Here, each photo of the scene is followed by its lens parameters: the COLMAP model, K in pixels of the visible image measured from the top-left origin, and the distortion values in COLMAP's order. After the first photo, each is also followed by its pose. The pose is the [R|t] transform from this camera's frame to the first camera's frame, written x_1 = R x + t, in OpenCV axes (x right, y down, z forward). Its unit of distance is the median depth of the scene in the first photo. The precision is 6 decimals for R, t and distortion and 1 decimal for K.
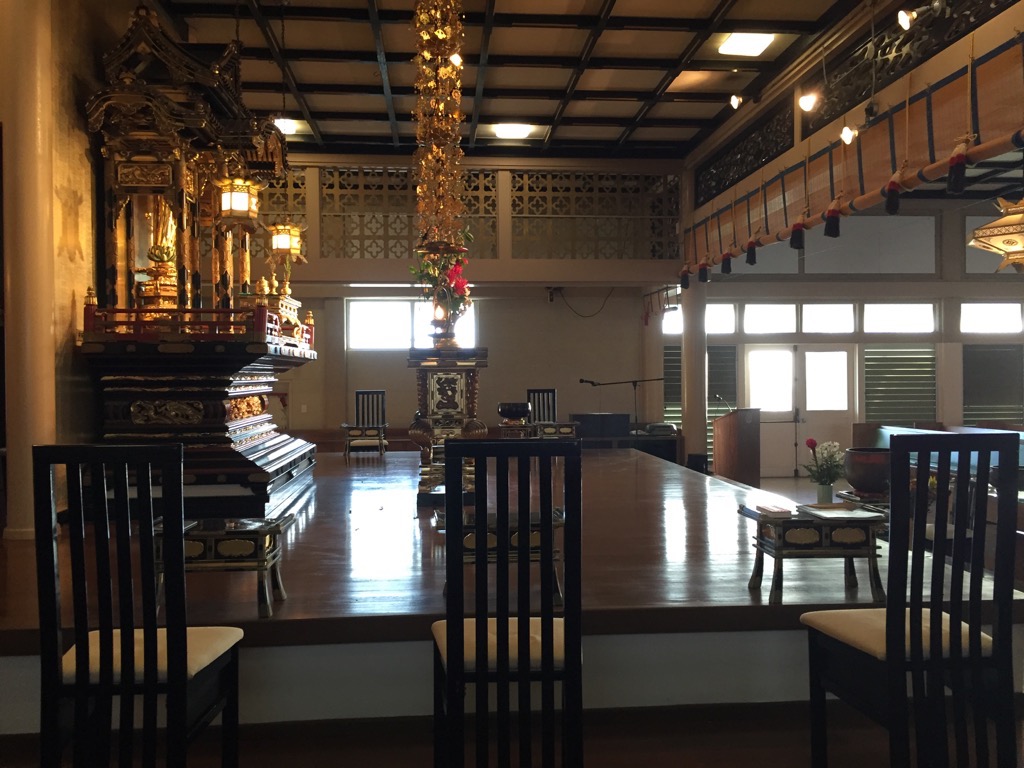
lens RADIAL K [[877.6, 0, 512.0], [0, 877.6, 384.0], [0, 0, 1]] dist [0.075847, -0.095874]
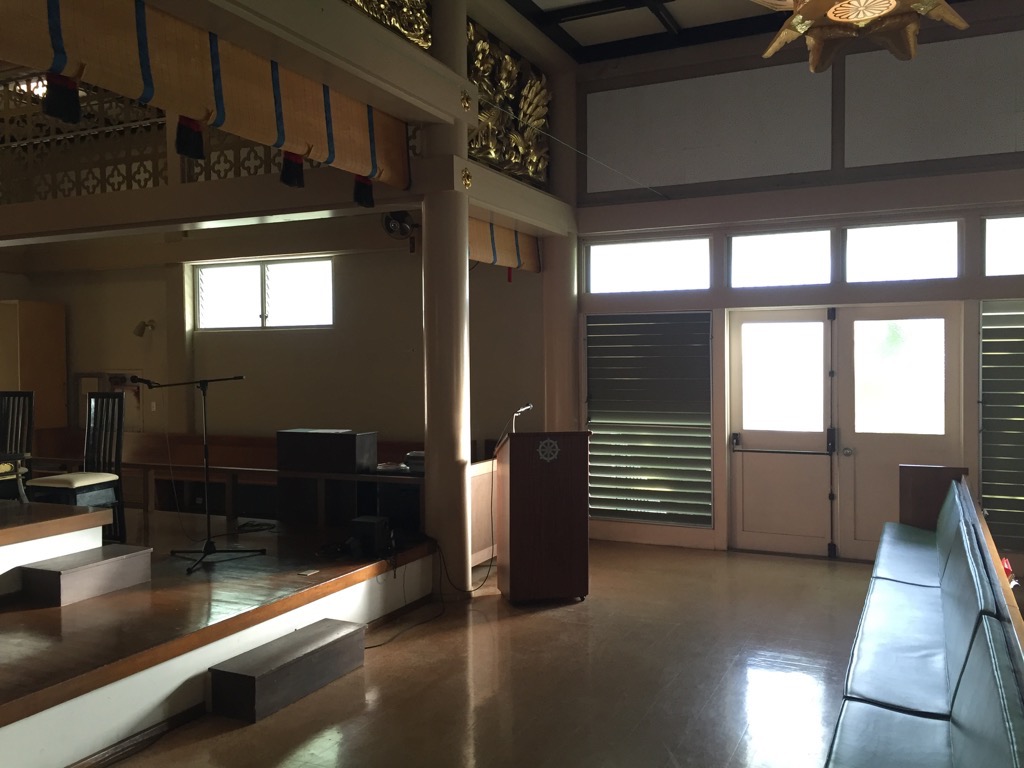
lens RADIAL K [[877.6, 0, 512.0], [0, 877.6, 384.0], [0, 0, 1]] dist [0.075847, -0.095874]
pose [[0.865839, 0.012553, -0.500164, 0.181295], [-0.001637, 0.999751, 0.022257, -0.004303], [0.500319, -0.018452, 0.865644, 0.193545]]
